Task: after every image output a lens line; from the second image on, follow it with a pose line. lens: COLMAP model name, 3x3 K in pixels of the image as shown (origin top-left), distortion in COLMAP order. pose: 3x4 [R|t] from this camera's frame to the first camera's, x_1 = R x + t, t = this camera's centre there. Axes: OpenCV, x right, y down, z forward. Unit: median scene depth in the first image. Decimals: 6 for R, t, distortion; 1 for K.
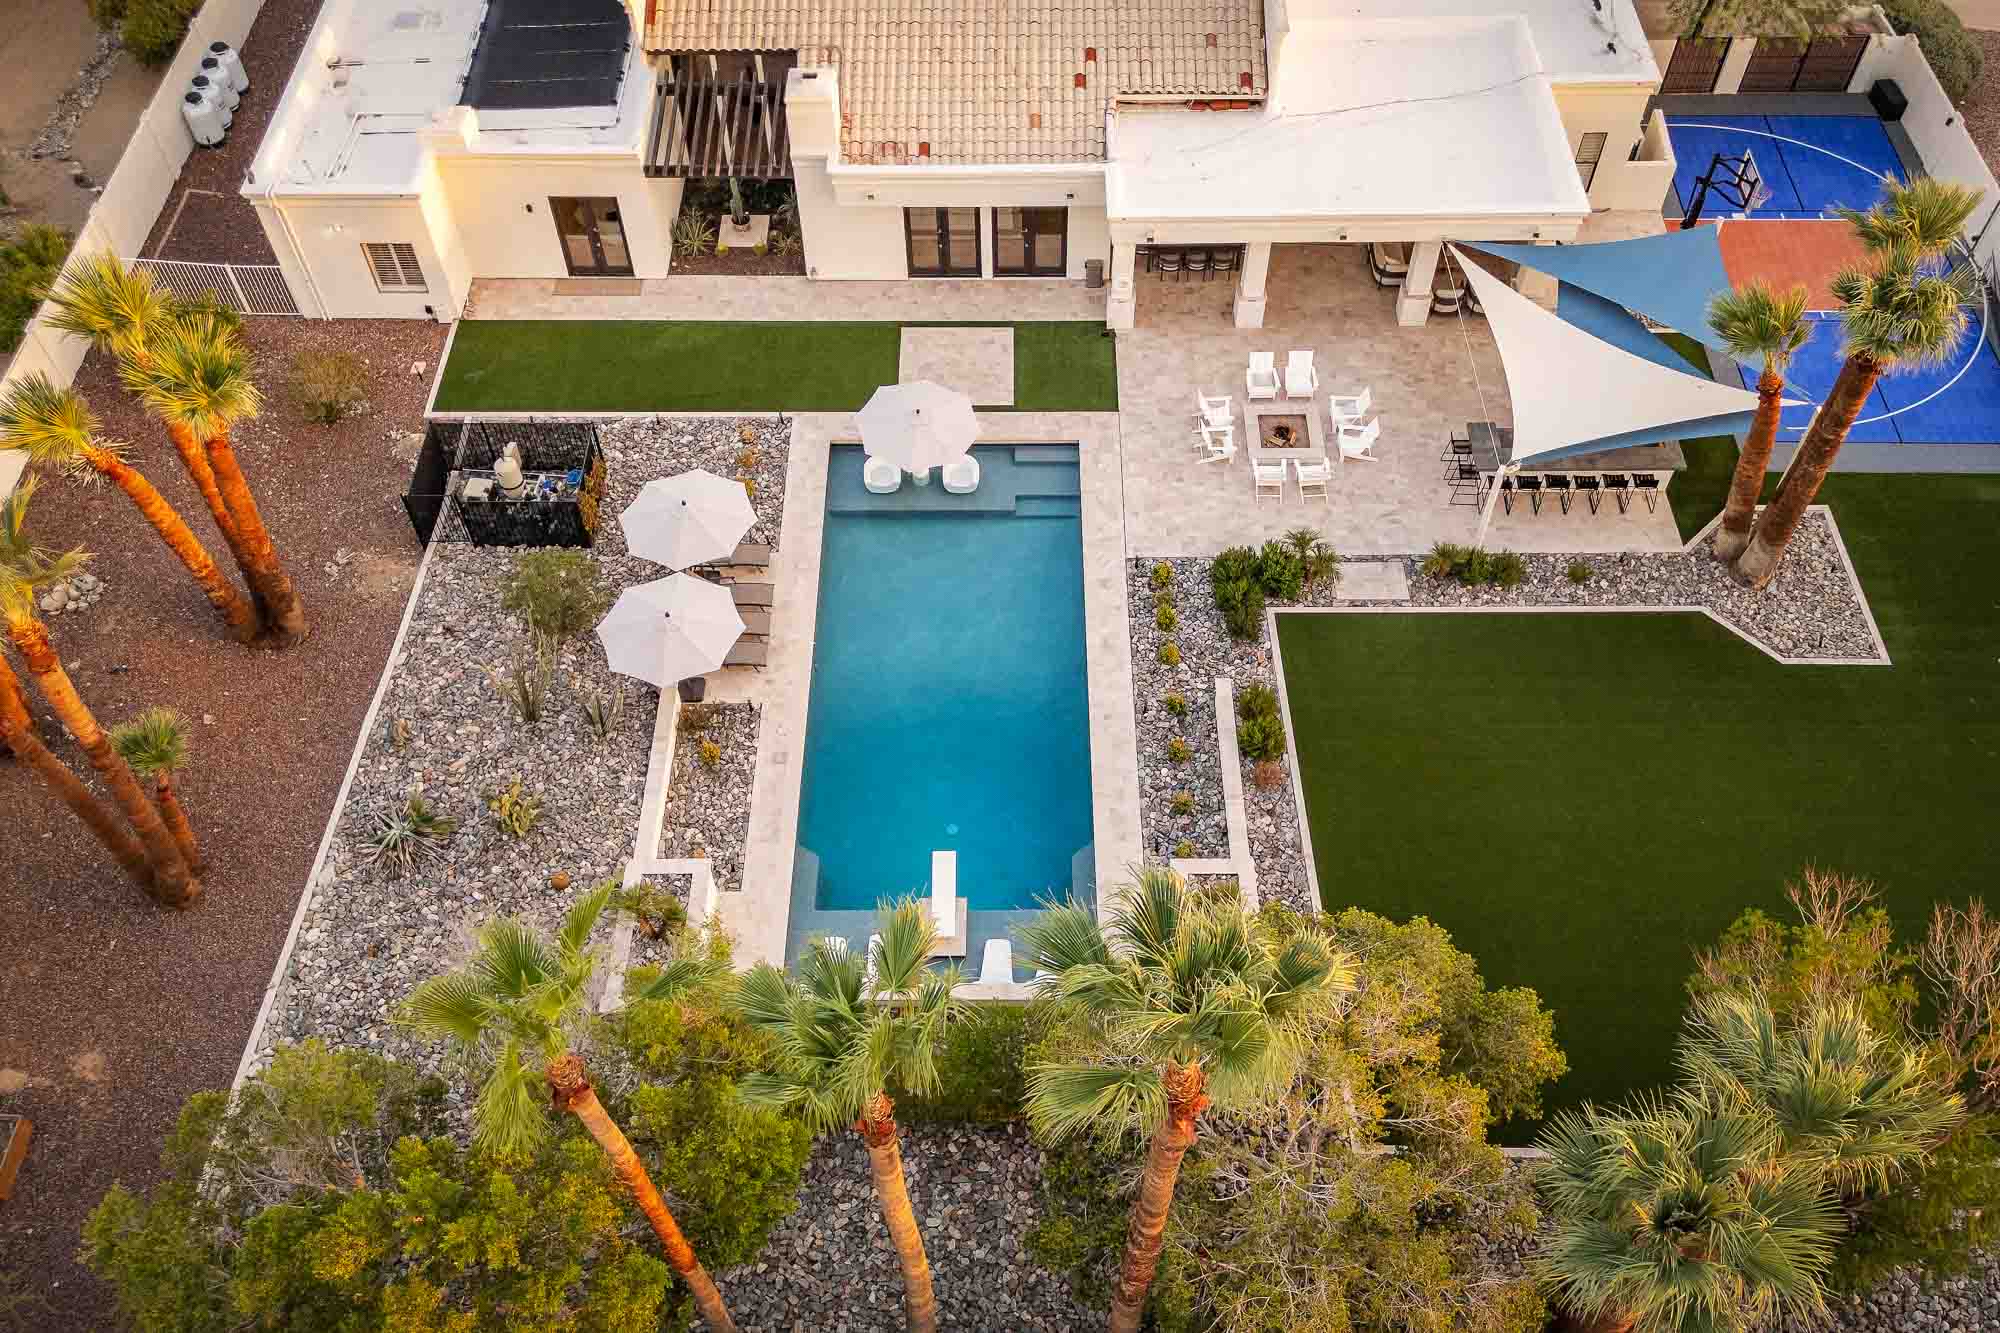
lens RADIAL K [[1695.9, 0, 988.2], [0, 1695.9, 701.4], [0, 0, 1]] dist [0.084203, -0.084909]
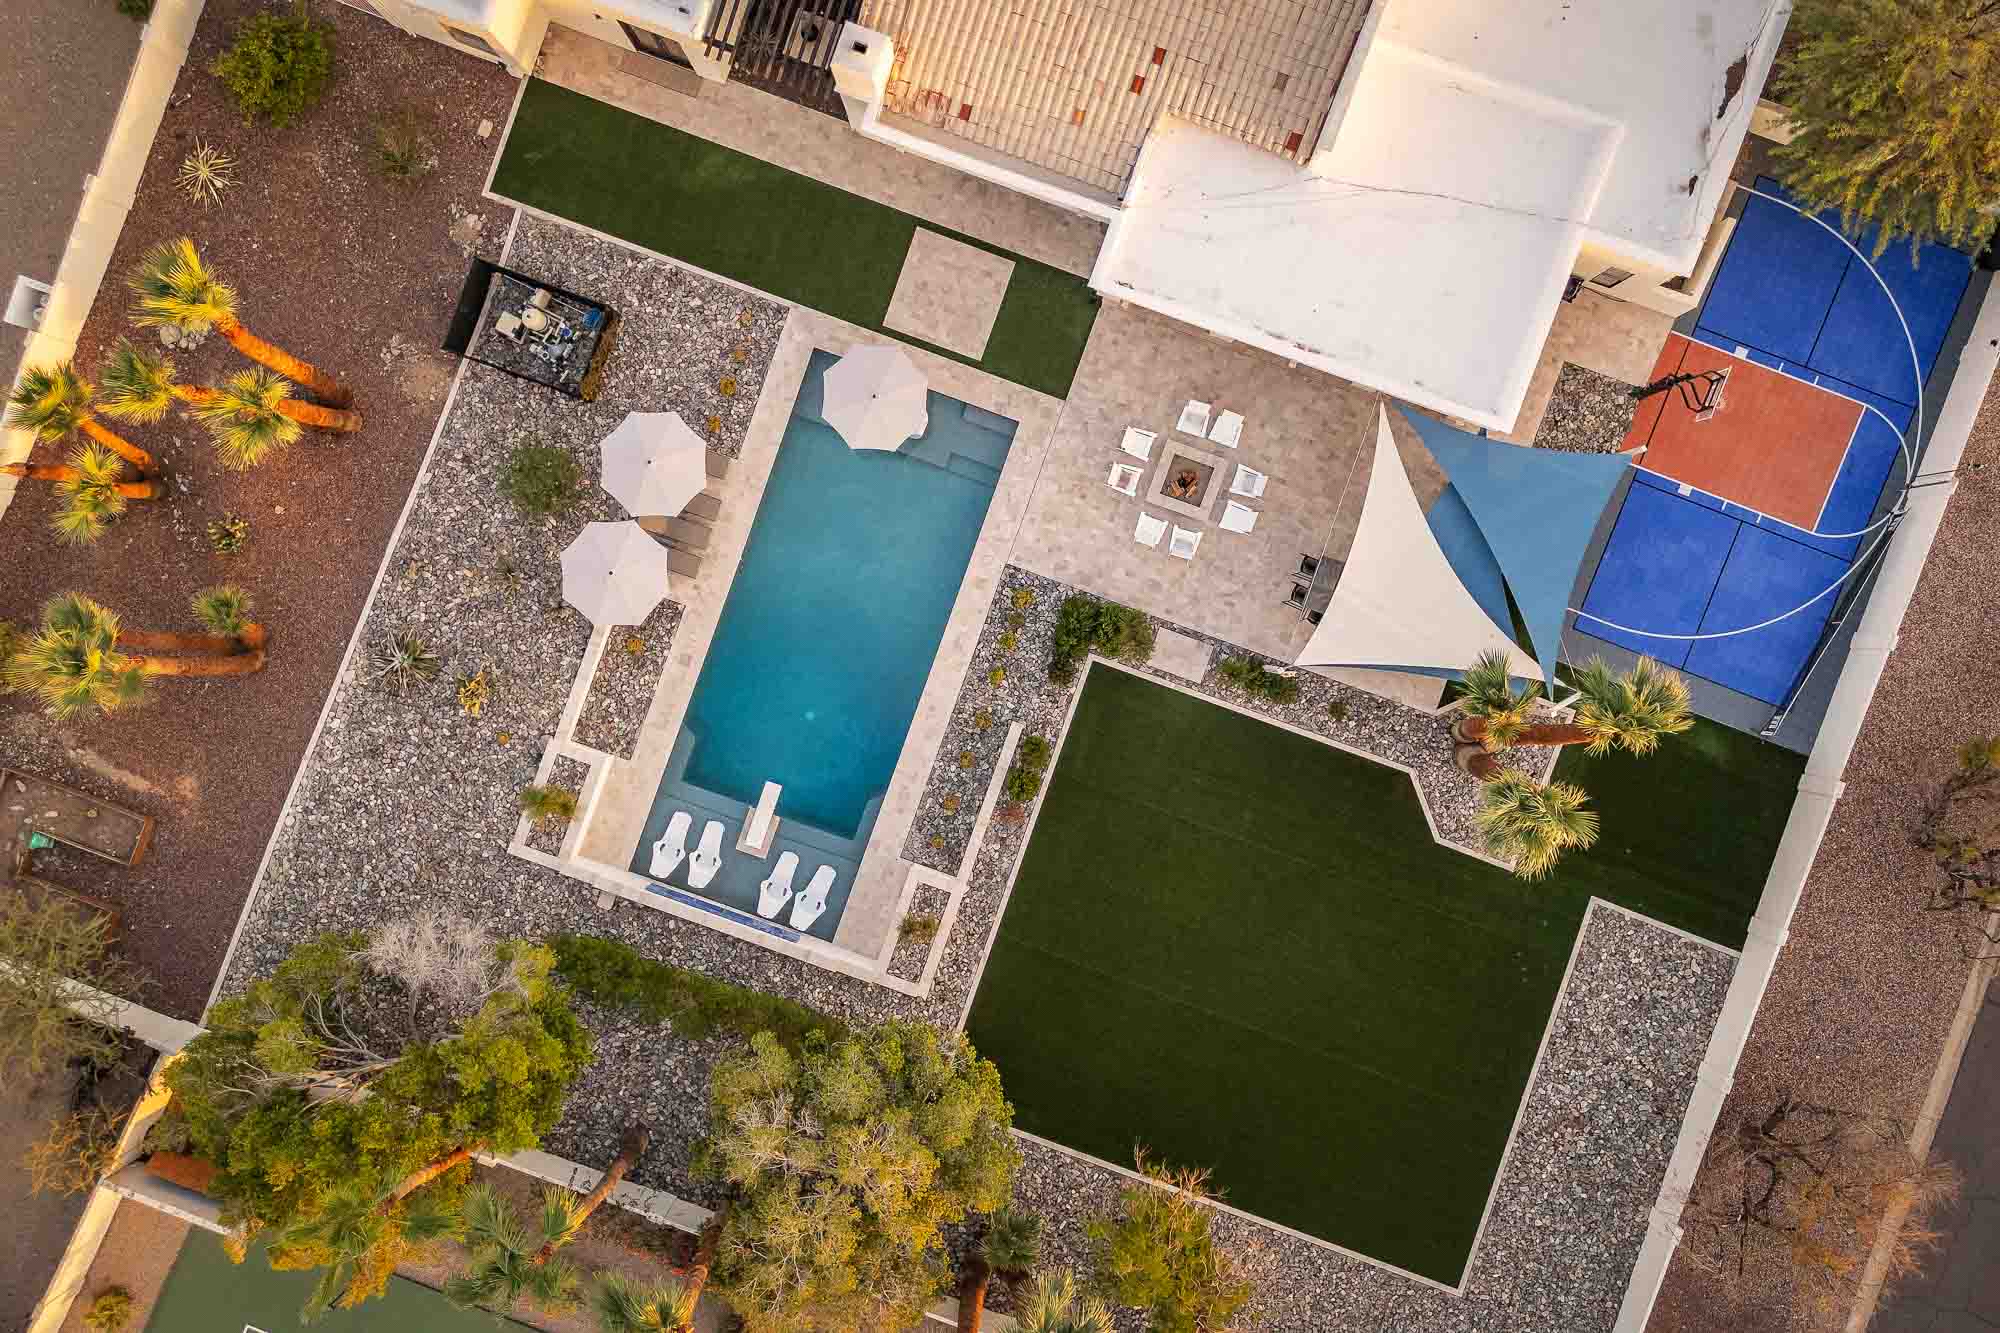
lens RADIAL K [[1667.9, 0, 1000.0], [0, 1667.9, 666.5], [0, 0, 1]] dist [0.069276, -0.061219]
pose [[0.942009, 0.335504, 0.007541, 0.095872], [-0.262479, 0.722600, 0.639495, -0.816828], [0.209104, -0.604389, 0.768758, 0.036709]]
